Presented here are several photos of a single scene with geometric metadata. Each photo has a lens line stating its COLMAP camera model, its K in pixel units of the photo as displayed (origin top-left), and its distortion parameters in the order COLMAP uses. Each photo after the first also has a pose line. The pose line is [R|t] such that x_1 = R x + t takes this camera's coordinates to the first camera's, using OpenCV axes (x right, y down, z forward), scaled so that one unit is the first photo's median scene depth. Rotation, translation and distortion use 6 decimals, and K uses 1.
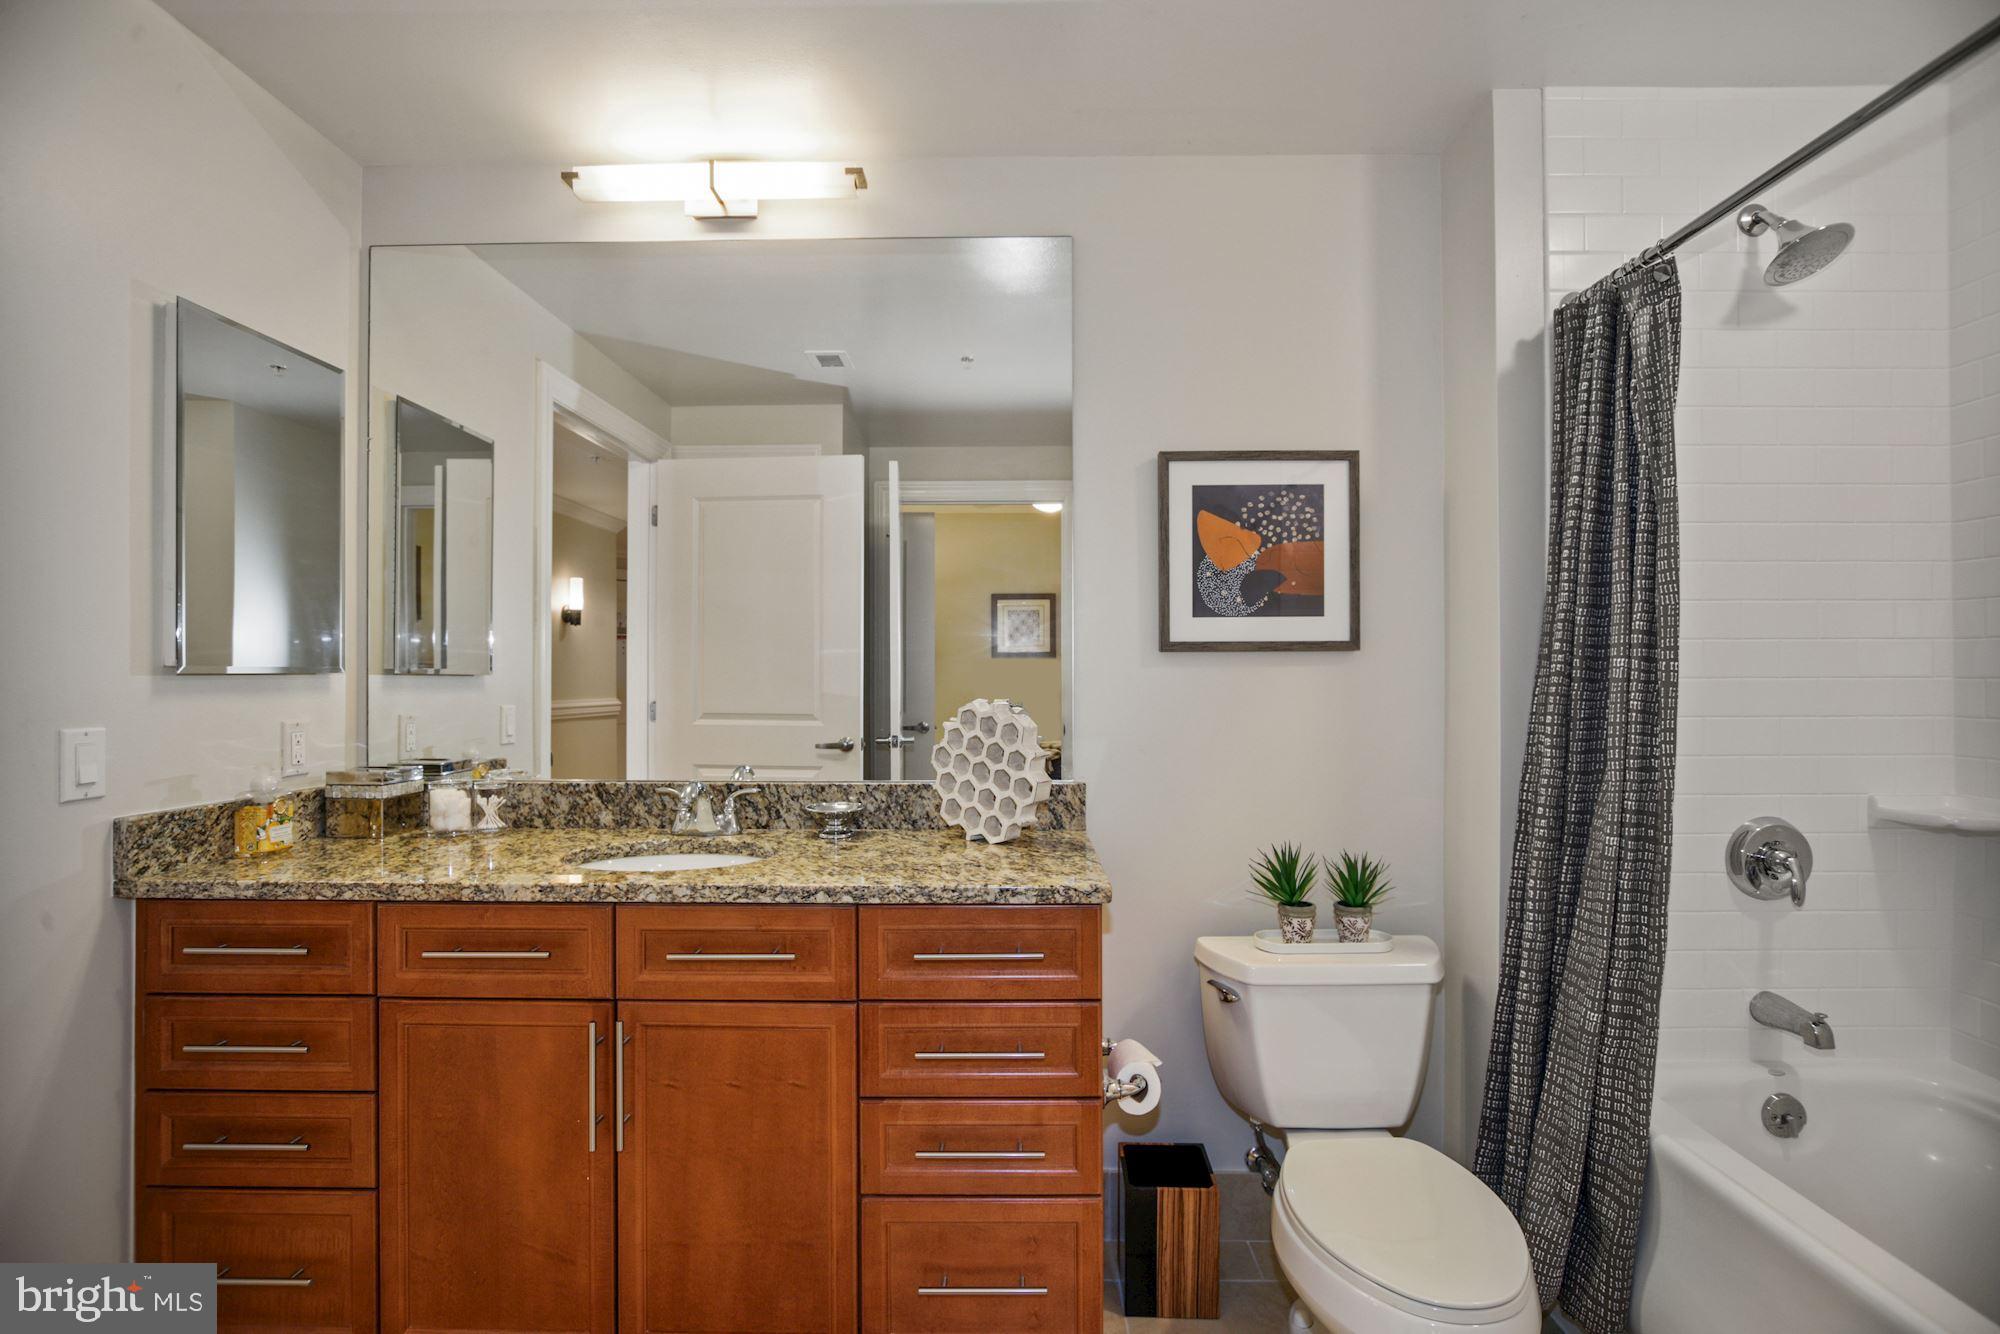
lens RADIAL K [[909.9, 0, 1010.1], [0, 909.9, 683.6], [0, 0, 1]] dist [-0.017094, -0.000151]
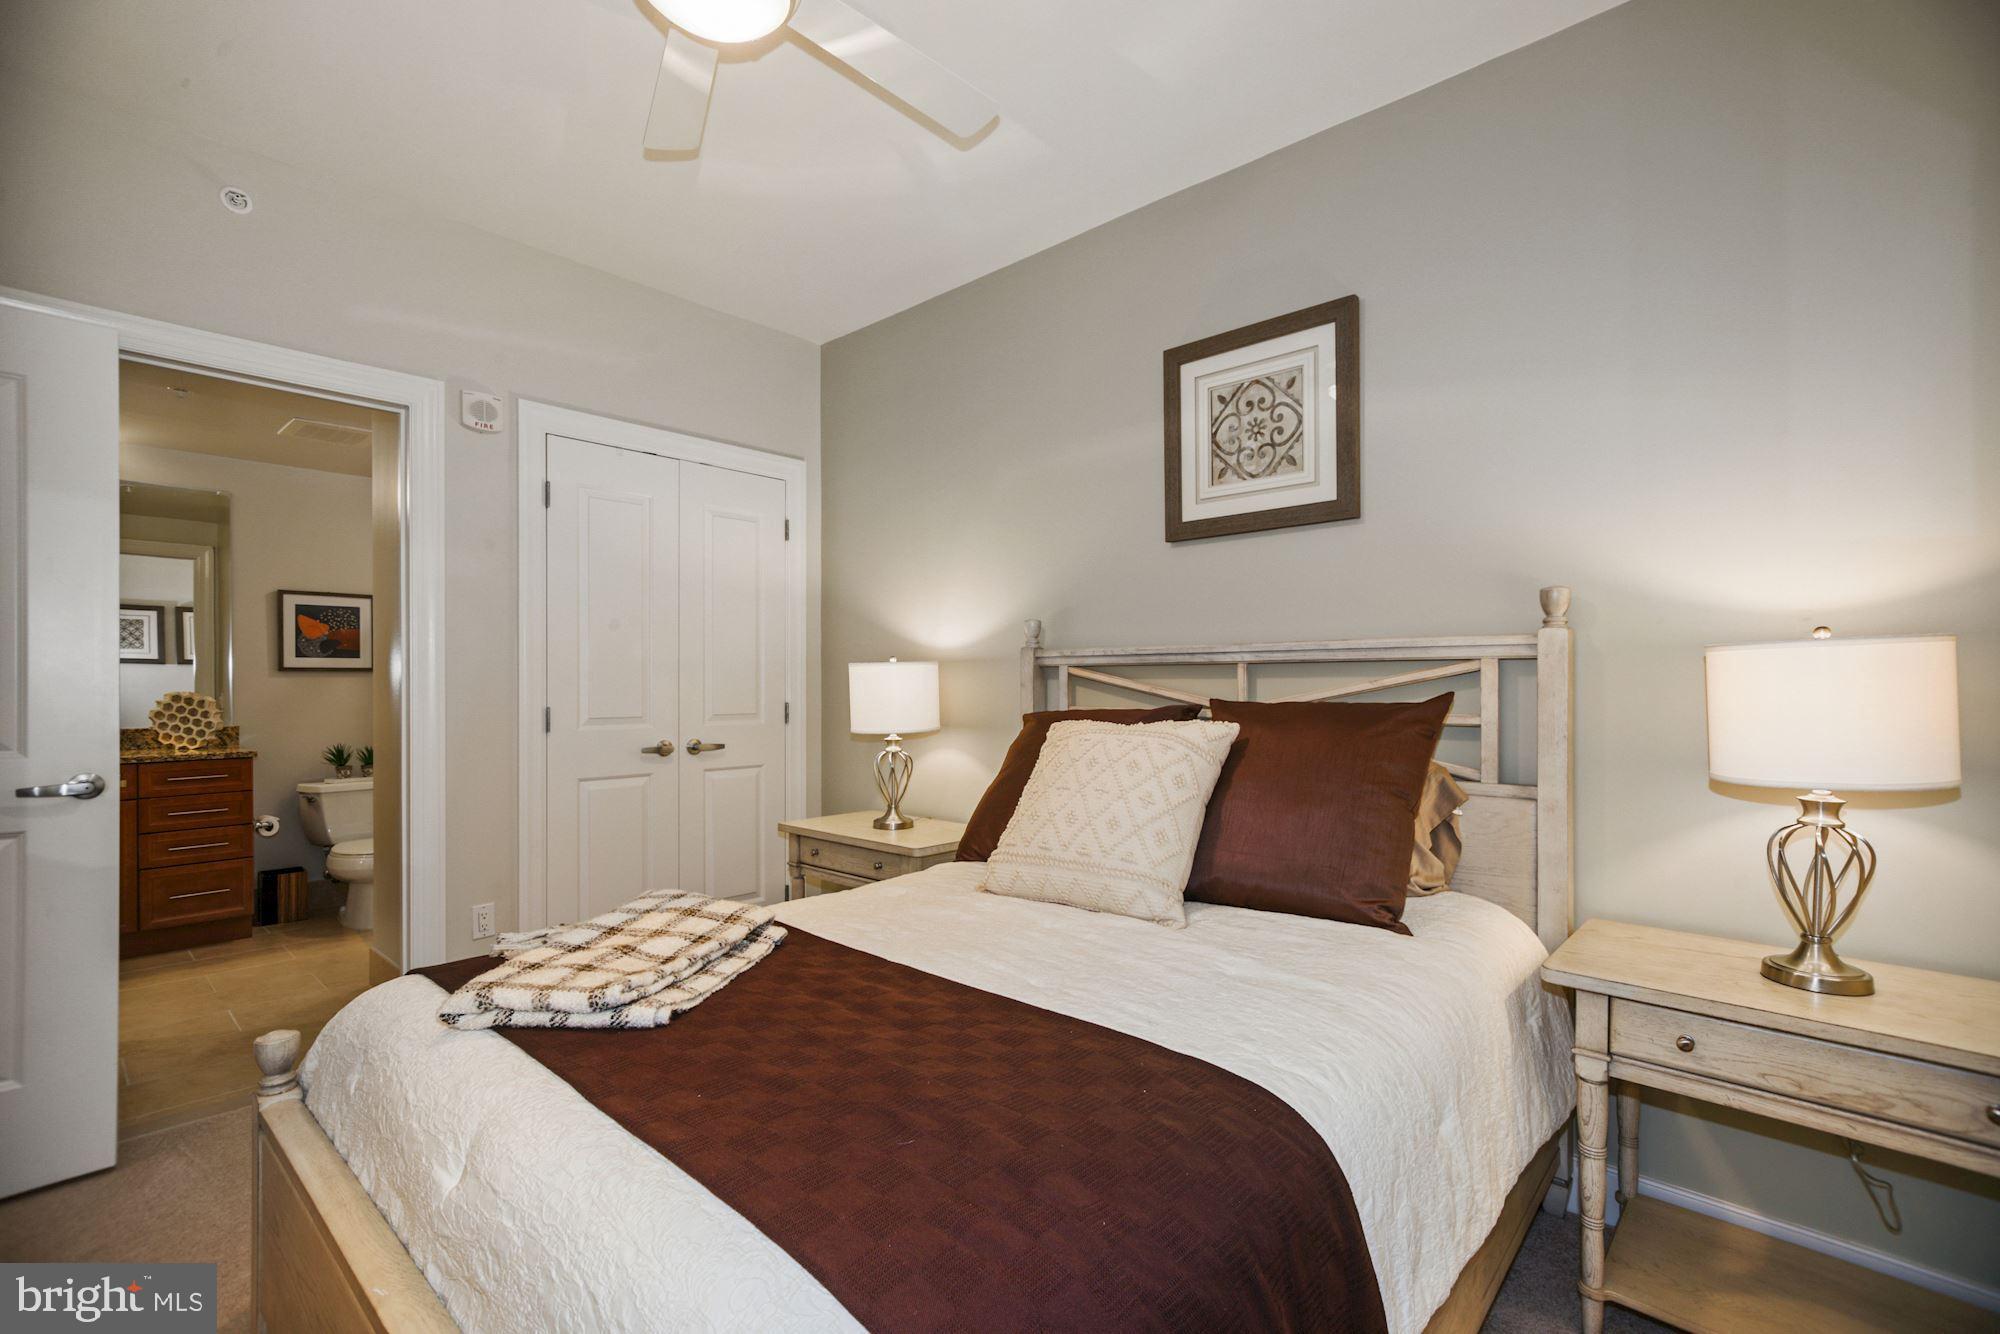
lens RADIAL K [[876.5, 0, 1006.2], [0, 876.5, 682.0], [0, 0, 1]] dist [-0.001554, -0.000126]
pose [[0.661051, -0.000814, 0.750340, -0.327578], [0.002054, 0.999998, -0.000724, 0.000157], [-0.750338, 0.002020, 0.661051, -2.150173]]
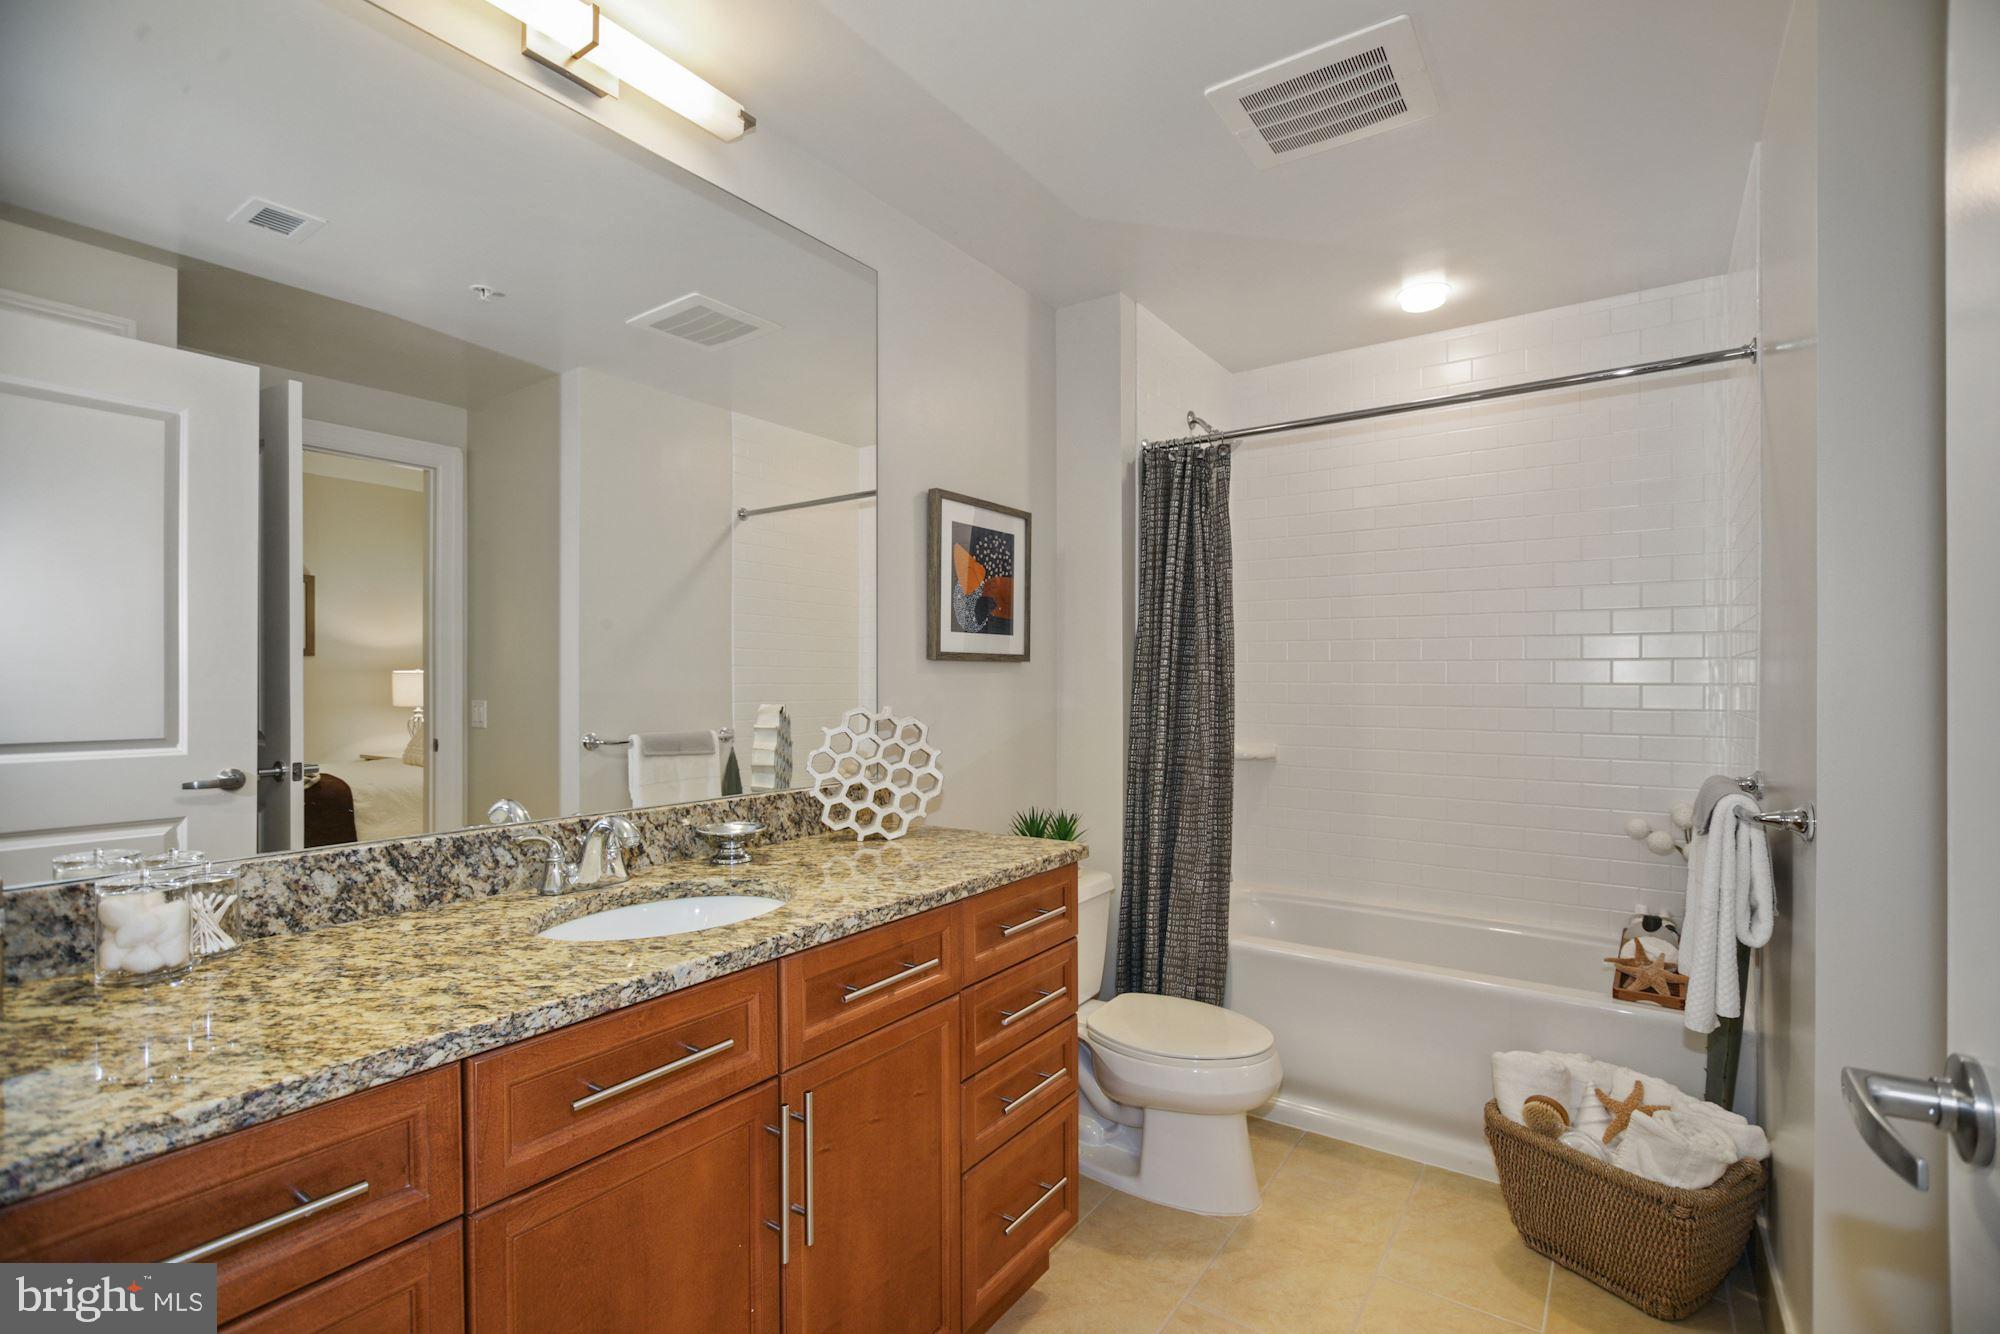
lens RADIAL K [[896.4, 0, 1000.4], [0, 896.4, 695.3], [0, 0, 1]] dist [-0.011060, 0.000374]
pose [[0.571844, -0.012680, 0.820265, -0.768477], [0.005241, 0.999917, 0.011804, -0.002941], [-0.820346, -0.002451, 0.571863, 0.289284]]
